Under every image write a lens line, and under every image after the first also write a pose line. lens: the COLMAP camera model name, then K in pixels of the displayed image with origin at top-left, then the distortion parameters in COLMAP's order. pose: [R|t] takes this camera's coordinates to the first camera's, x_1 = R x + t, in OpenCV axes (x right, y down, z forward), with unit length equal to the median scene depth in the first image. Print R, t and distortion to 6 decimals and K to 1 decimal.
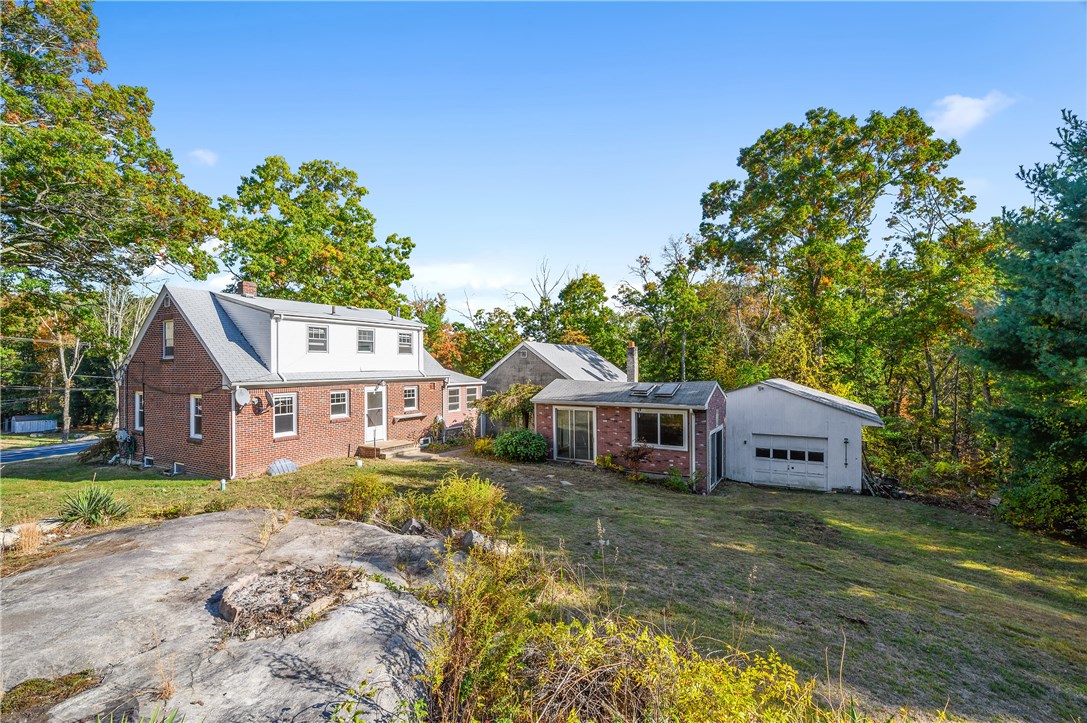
lens RADIAL K [[498.5, 0, 537.1], [0, 498.5, 362.5], [0, 0, 1]] dist [-0.000548, 0.001847]
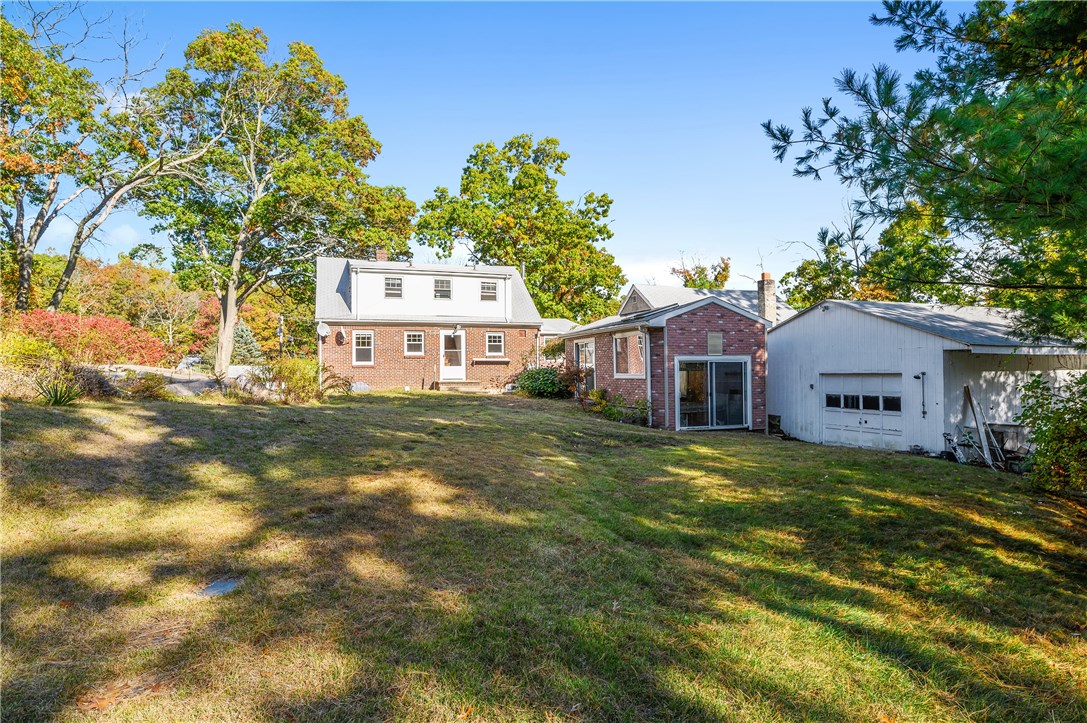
lens RADIAL K [[617.8, 0, 539.0], [0, 617.8, 356.1], [0, 0, 1]] dist [-0.000453, -0.001216]
pose [[0.763698, -0.018363, -0.645313, 0.687674], [0.006609, 0.999765, -0.020628, 0.132155], [0.645540, 0.011489, 0.763640, 0.077626]]
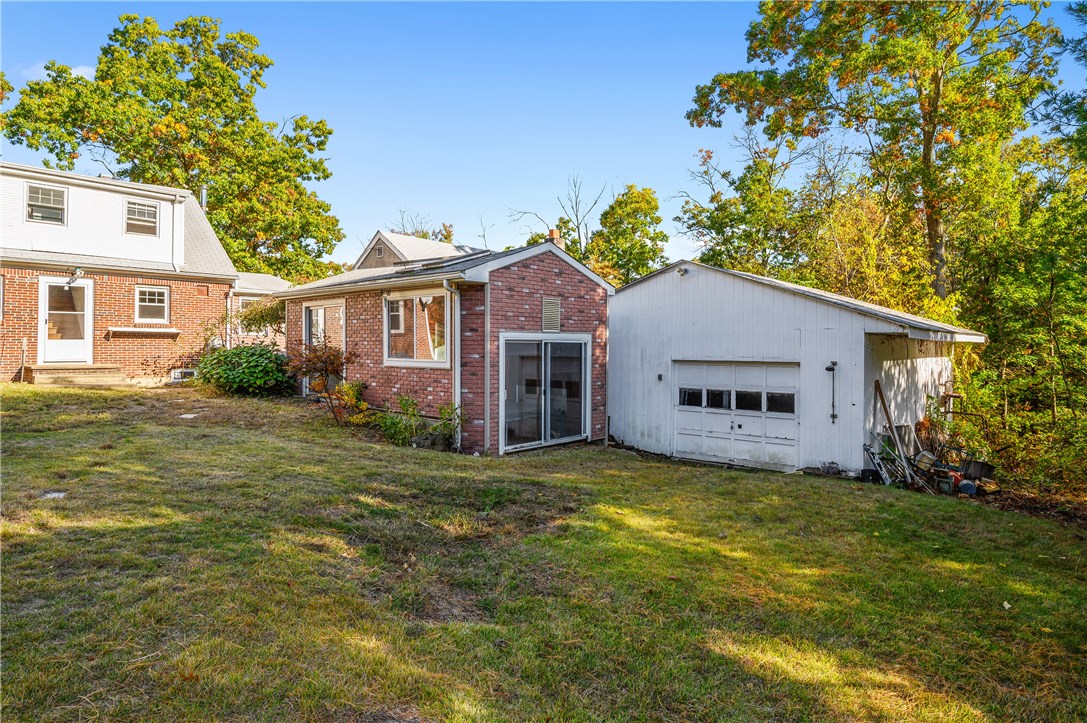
lens RADIAL K [[620.9, 0, 542.1], [0, 620.9, 332.9], [0, 0, 1]] dist [-0.001467, 0.005535]
pose [[0.978675, 0.004269, -0.205368, 0.429362], [-0.007993, 0.999818, -0.017307, 0.125357], [0.205257, 0.018579, 0.978532, 0.336288]]
